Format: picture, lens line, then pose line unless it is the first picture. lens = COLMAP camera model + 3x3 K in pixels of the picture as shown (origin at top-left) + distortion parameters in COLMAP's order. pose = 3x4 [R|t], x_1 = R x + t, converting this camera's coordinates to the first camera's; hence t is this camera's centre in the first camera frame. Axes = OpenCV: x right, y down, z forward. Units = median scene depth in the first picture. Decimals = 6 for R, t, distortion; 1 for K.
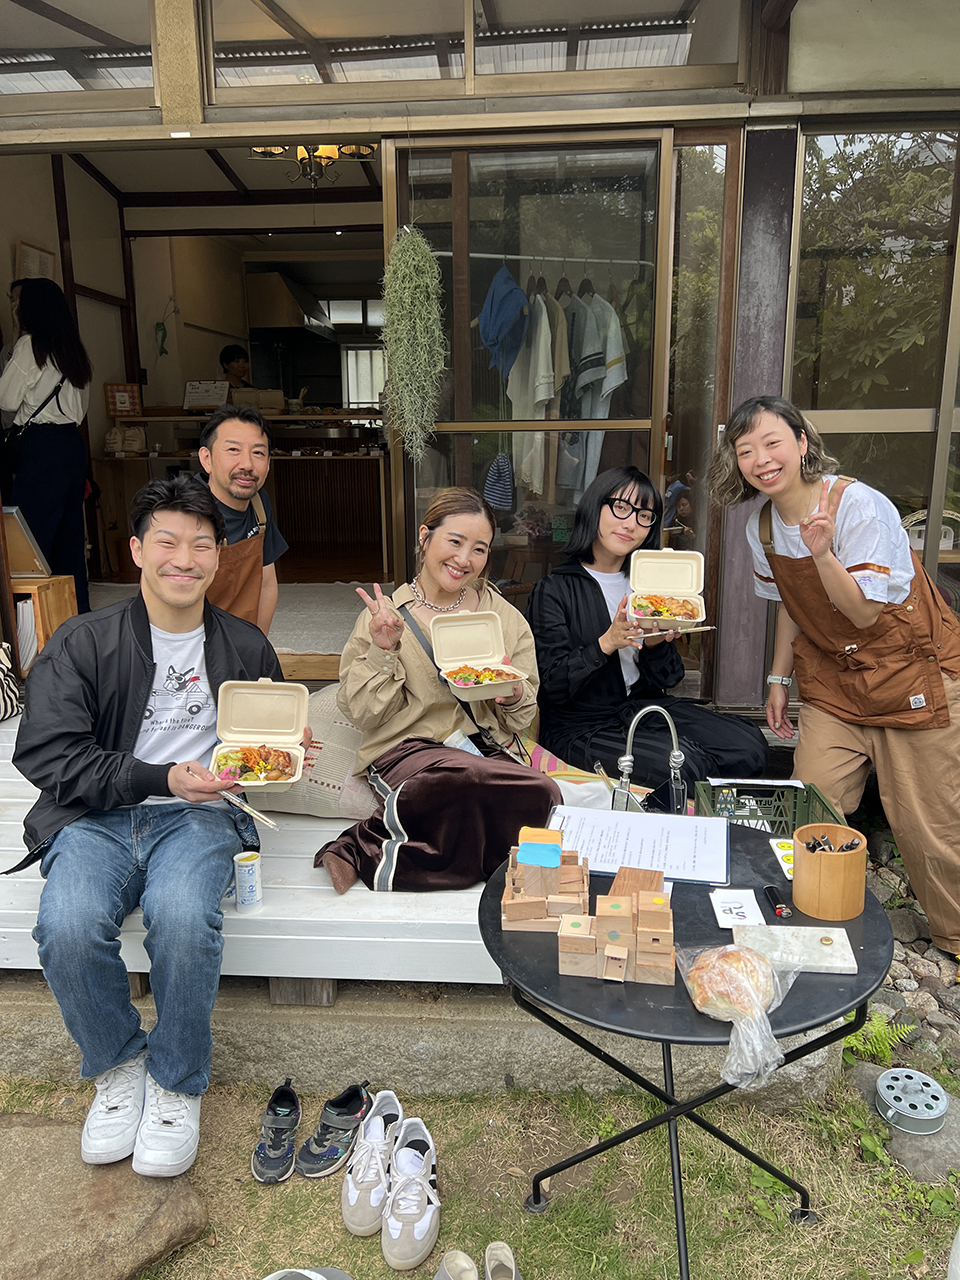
lens RADIAL K [[982.1, 0, 480.0], [0, 982.1, 640.0], [0, 0, 1]] dist [0.045868, -0.046492]
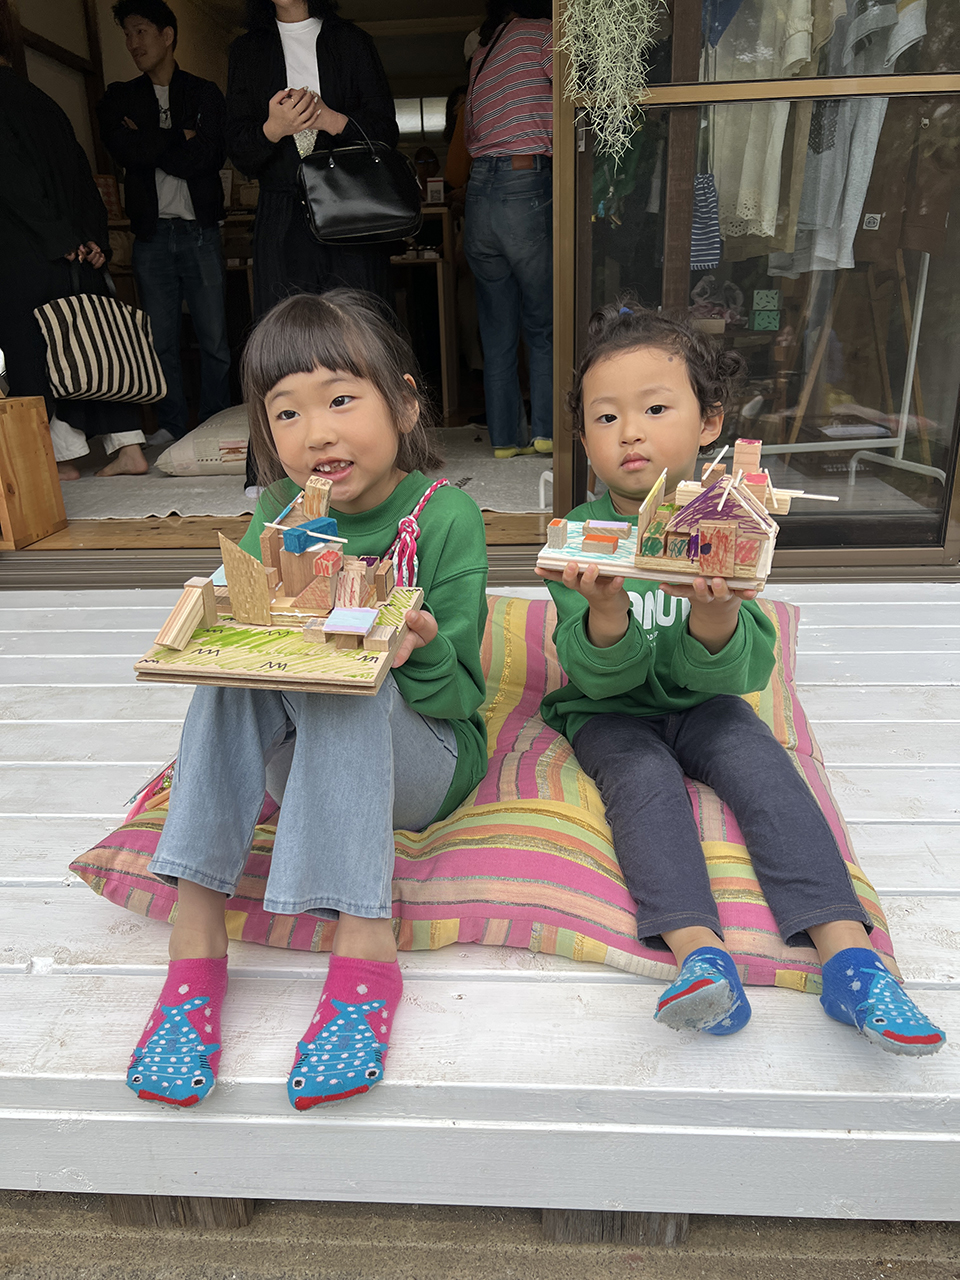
lens RADIAL K [[982.1, 0, 480.0], [0, 982.1, 640.0], [0, 0, 1]] dist [0.045868, -0.046492]
pose [[0.999641, -0.025939, 0.006715, -0.139687], [0.024954, 0.992550, 0.119254, 0.027421], [-0.009759, -0.119044, 0.992841, 0.350149]]
